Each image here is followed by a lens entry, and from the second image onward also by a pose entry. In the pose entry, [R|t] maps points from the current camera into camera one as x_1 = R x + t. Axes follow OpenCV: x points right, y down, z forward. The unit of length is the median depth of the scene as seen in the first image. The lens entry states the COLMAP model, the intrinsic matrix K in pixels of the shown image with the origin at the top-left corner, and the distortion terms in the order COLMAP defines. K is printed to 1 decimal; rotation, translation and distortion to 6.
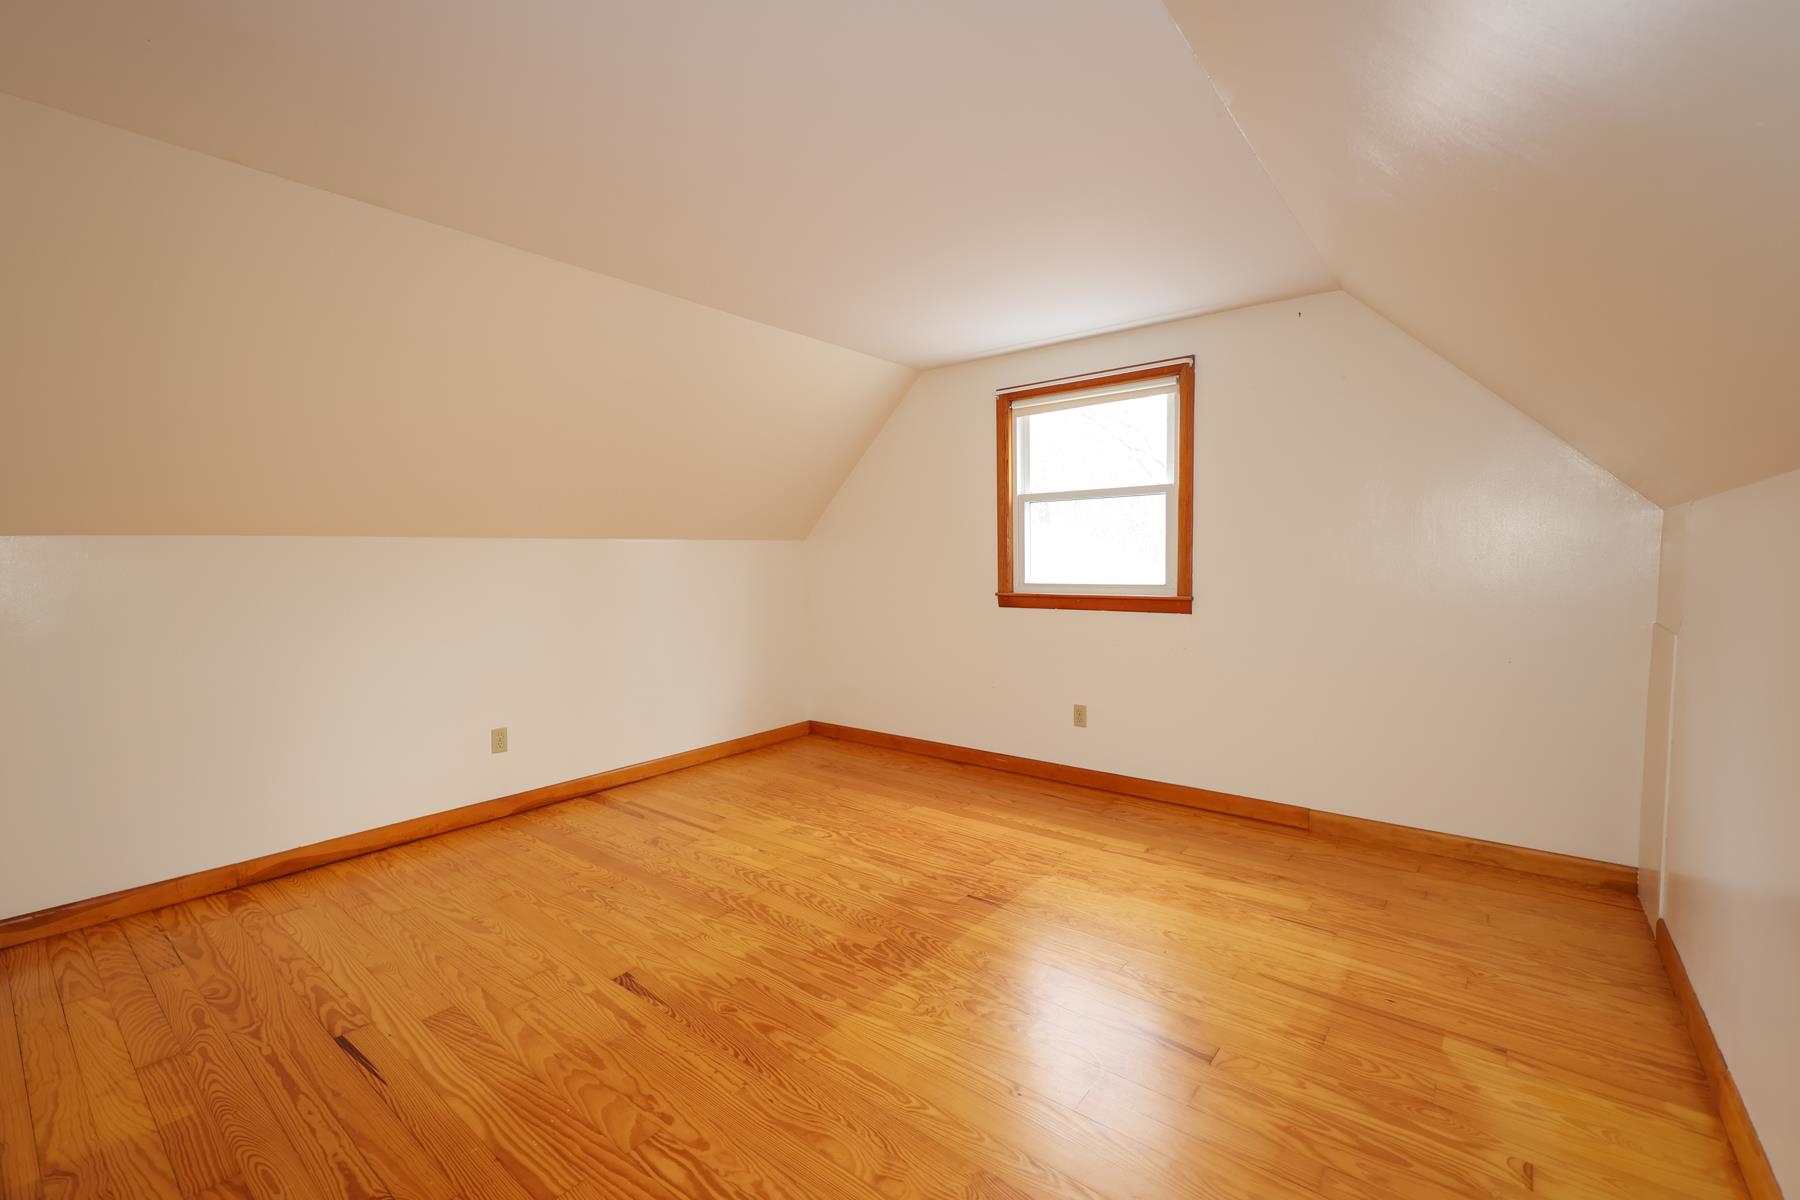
lens RADIAL K [[731.5, 0, 900.0], [0, 731.5, 600.0], [0, 0, 1]] dist [-0.001081, -0.000086]
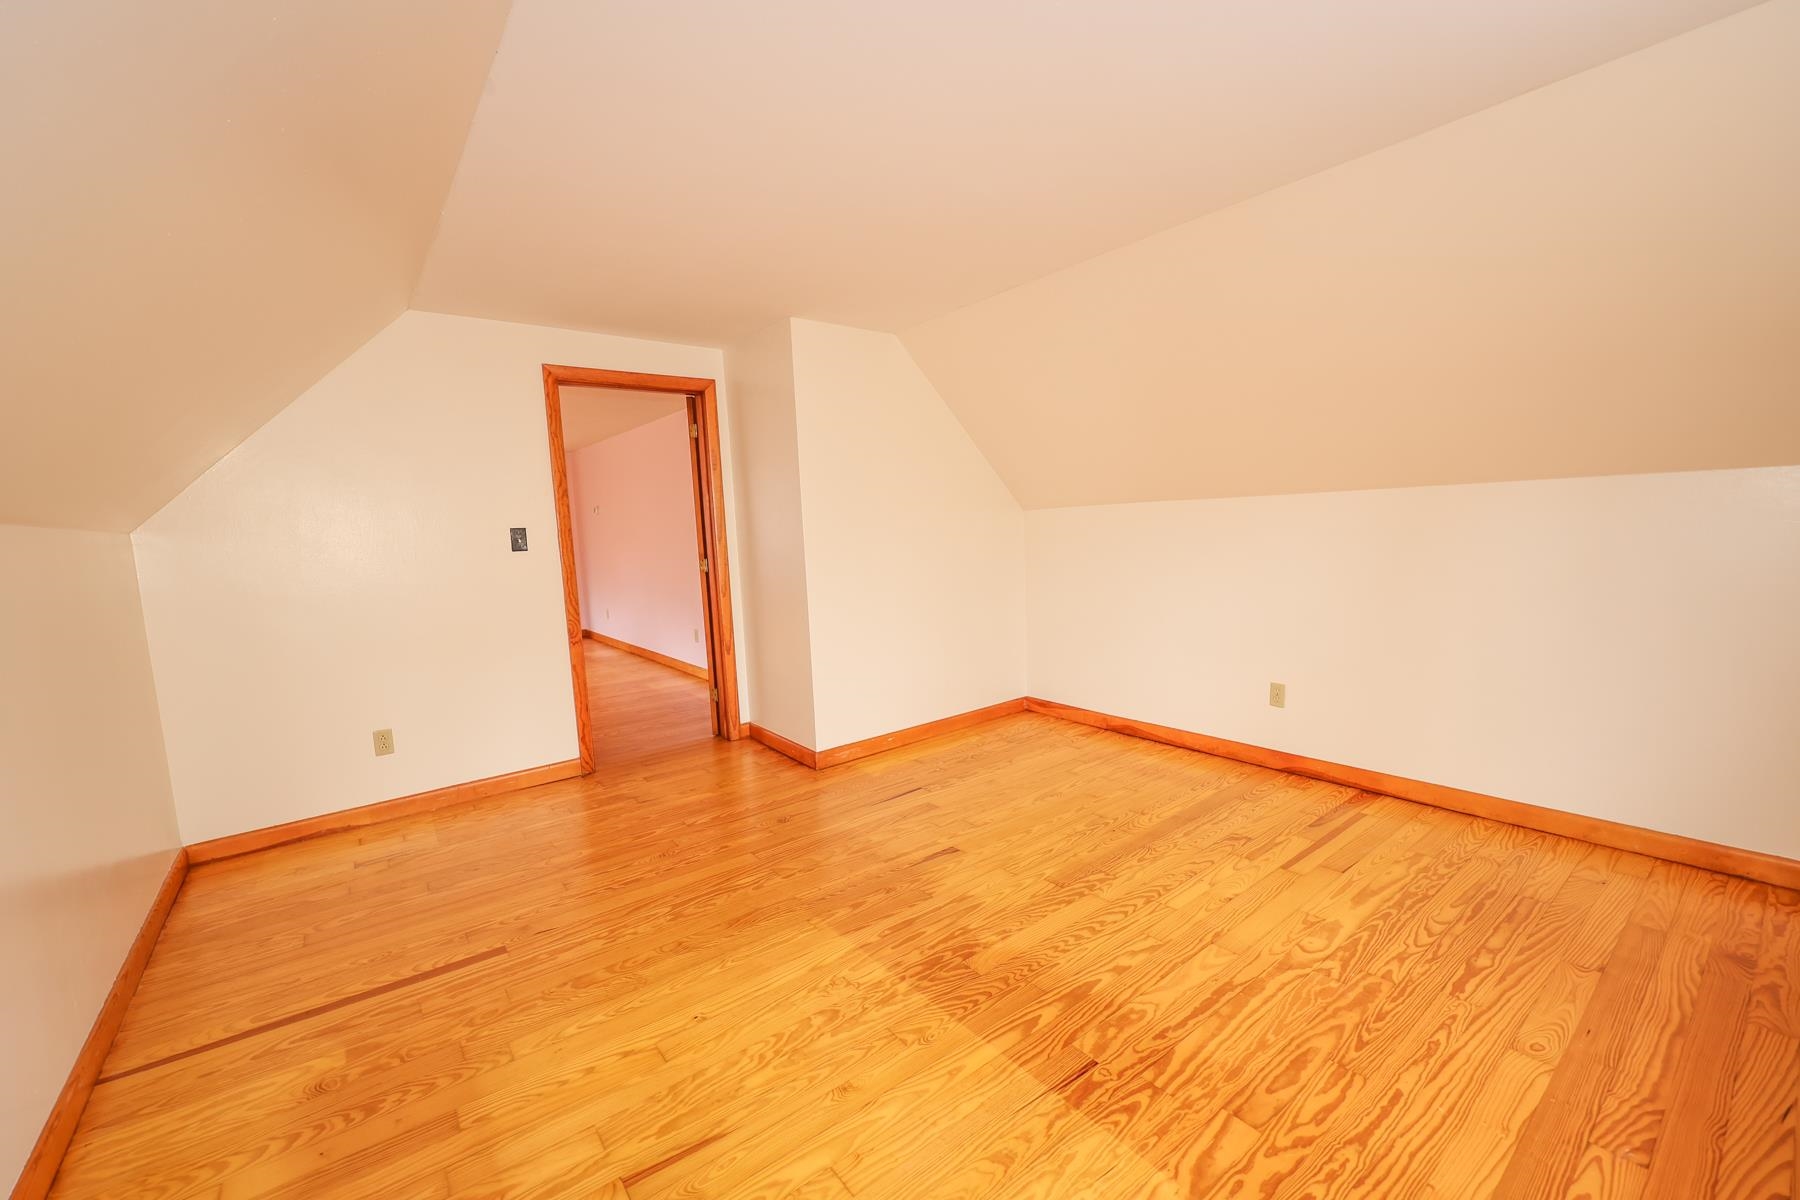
lens RADIAL K [[731.5, 0, 900.0], [0, 731.5, 600.0], [0, 0, 1]] dist [-0.001081, -0.000086]
pose [[-0.208154, 0.127461, -0.969755, 0.626365], [-0.013544, 0.991002, 0.133161, -0.074503], [0.978002, 0.040853, -0.204554, 0.844273]]
